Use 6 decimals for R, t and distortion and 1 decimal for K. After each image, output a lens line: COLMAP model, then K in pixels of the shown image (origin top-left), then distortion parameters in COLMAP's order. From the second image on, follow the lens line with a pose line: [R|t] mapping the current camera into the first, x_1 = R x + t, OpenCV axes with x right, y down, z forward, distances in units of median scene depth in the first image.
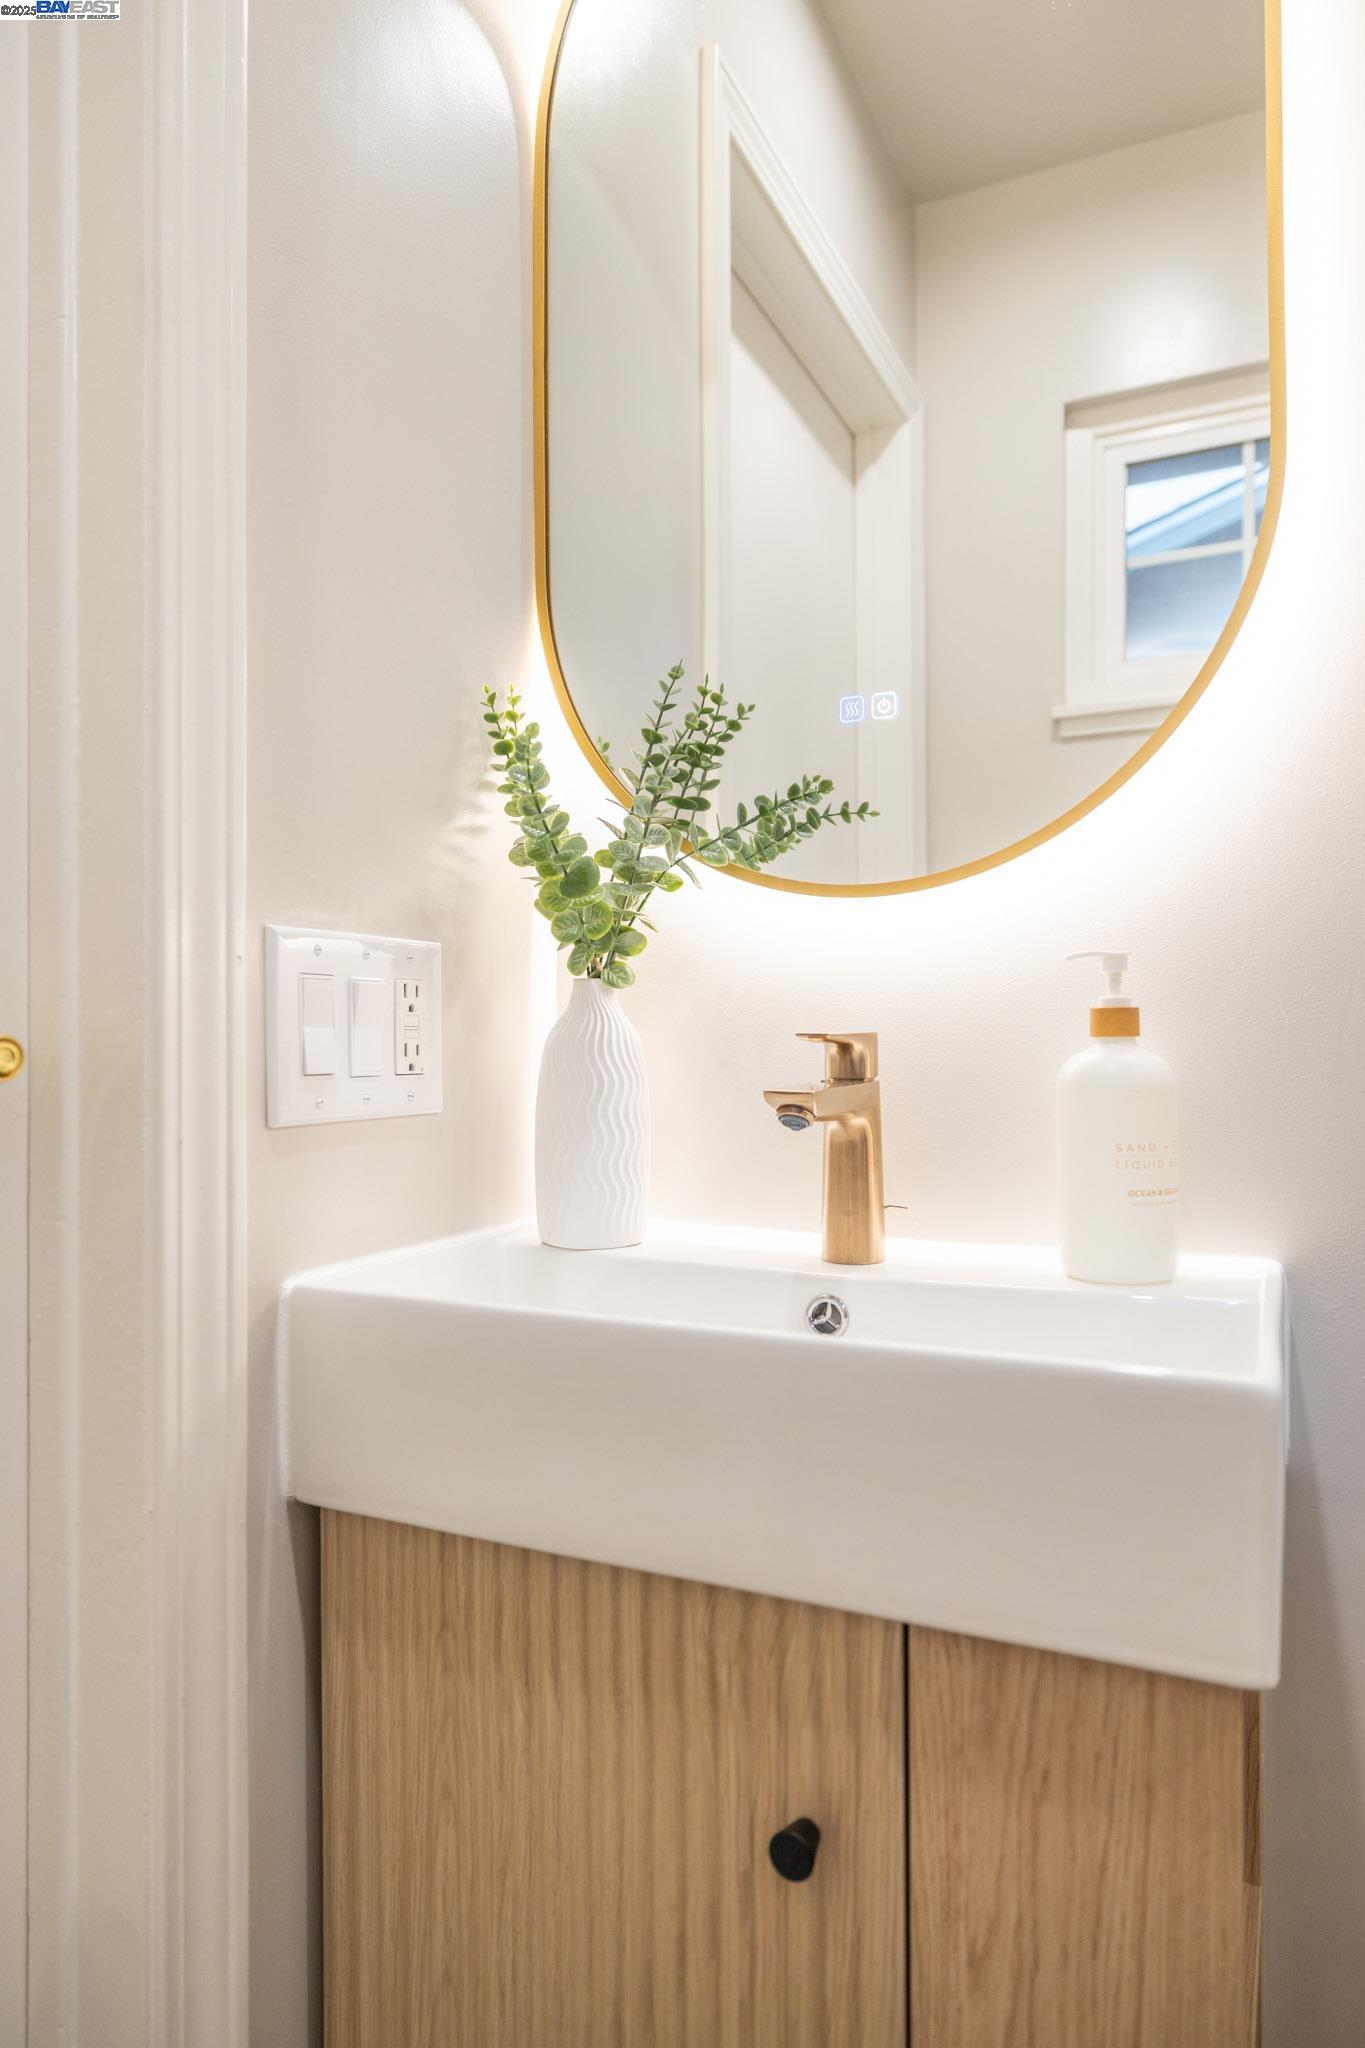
lens RADIAL K [[1253.1, 0, 683.4], [0, 1253.1, 1026.4], [0, 0, 1]] dist [0.000006, -0.000166]
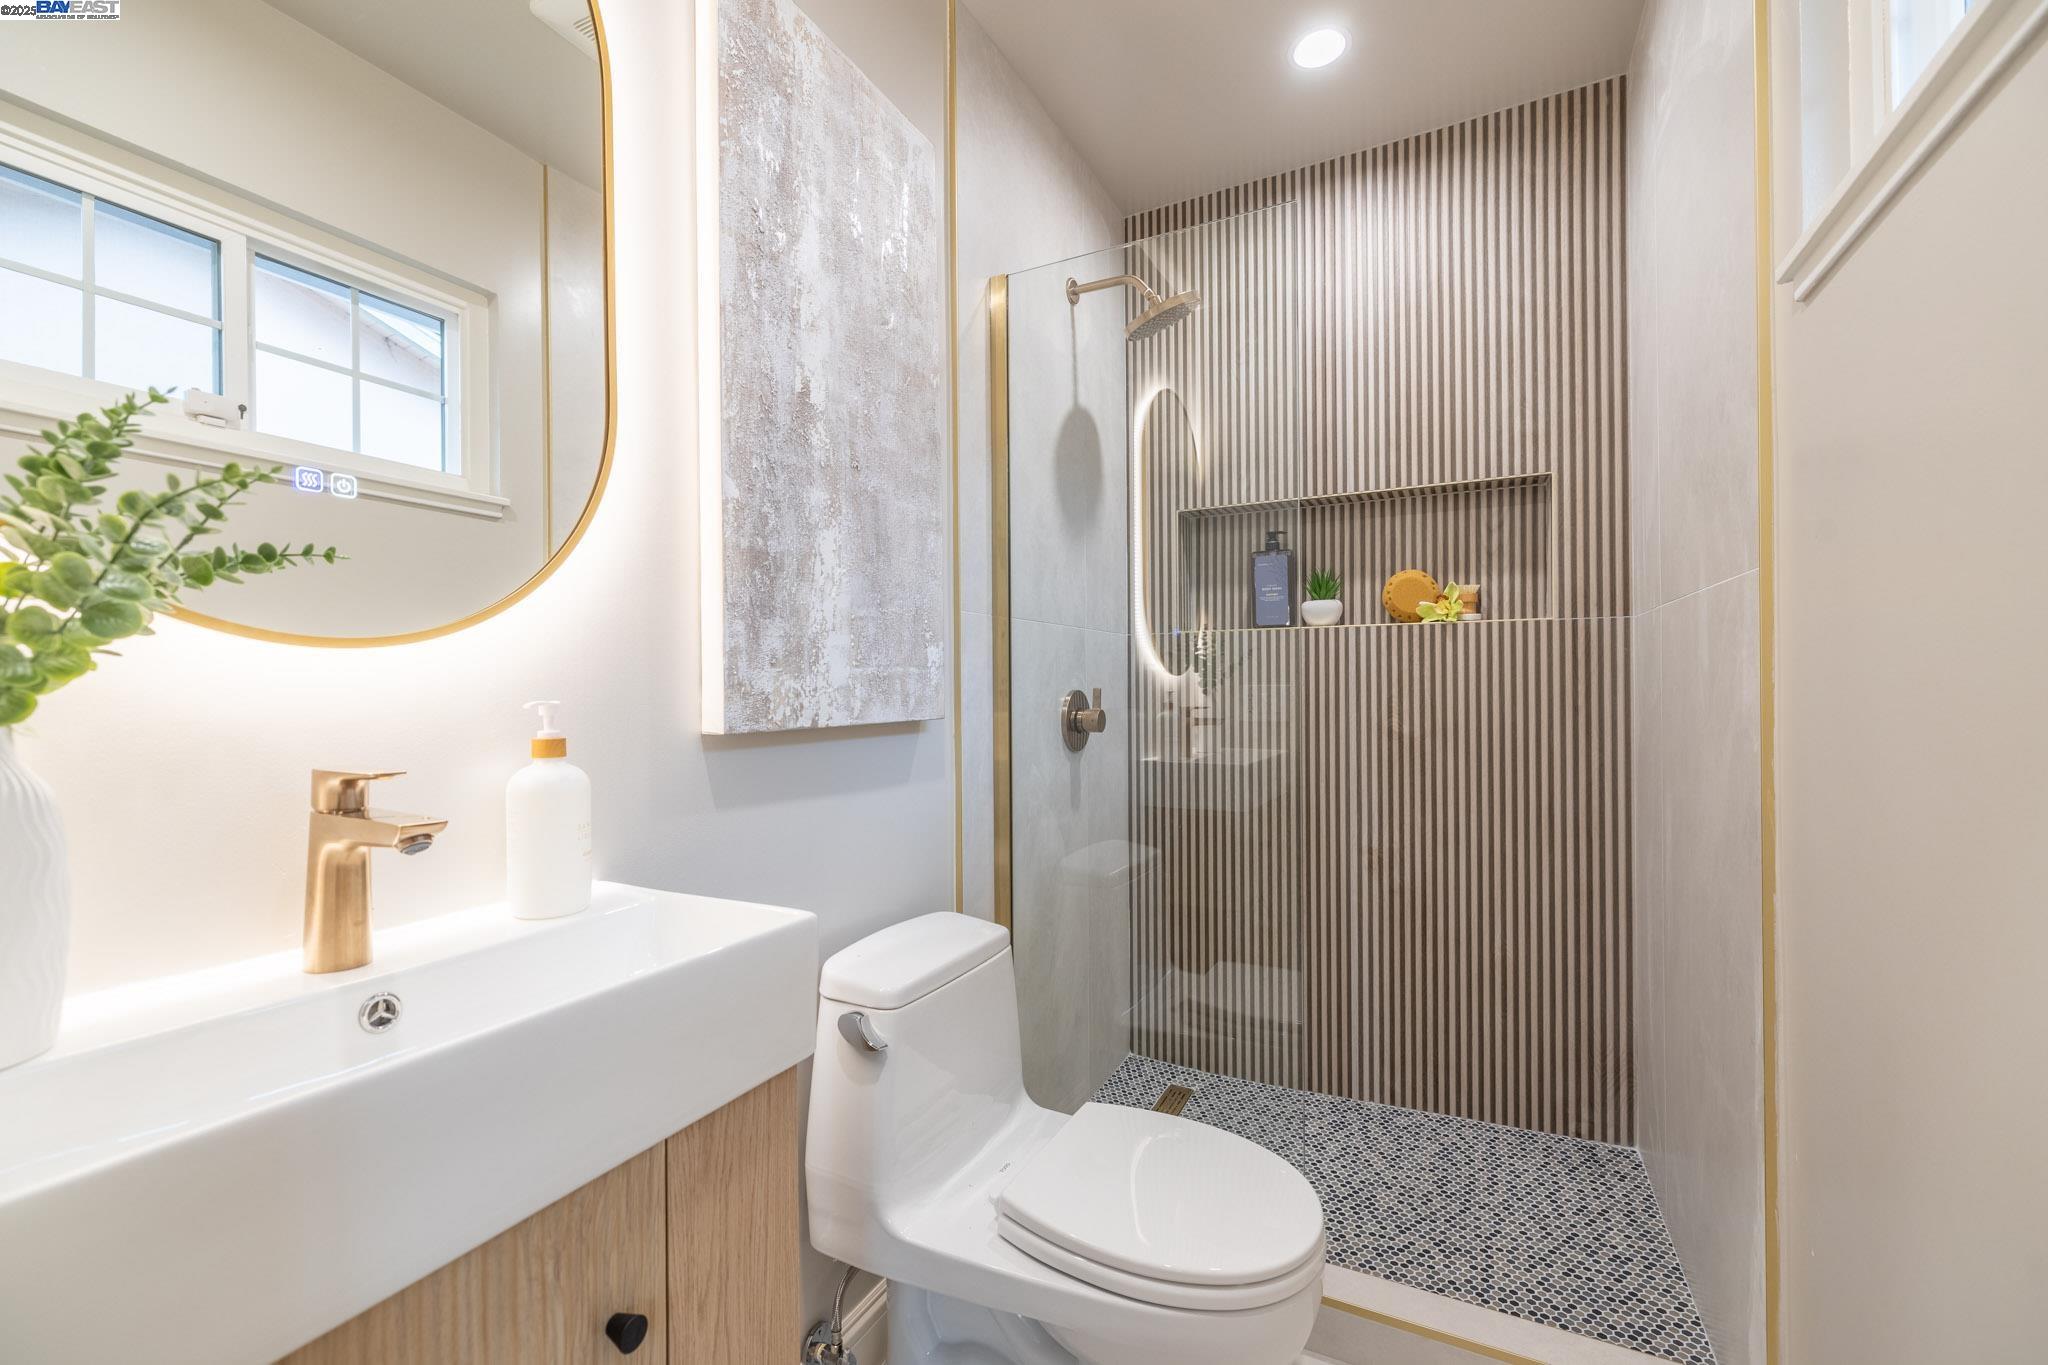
lens RADIAL K [[872.0, 0, 1010.8], [0, 872.0, 689.5], [0, 0, 1]] dist [0.000913, 0.000138]
pose [[0.031346, 0.007681, 0.999479, -0.717845], [-0.005170, 0.999958, -0.007523, -0.070766], [-0.999495, -0.004932, 0.031384, 0.402988]]
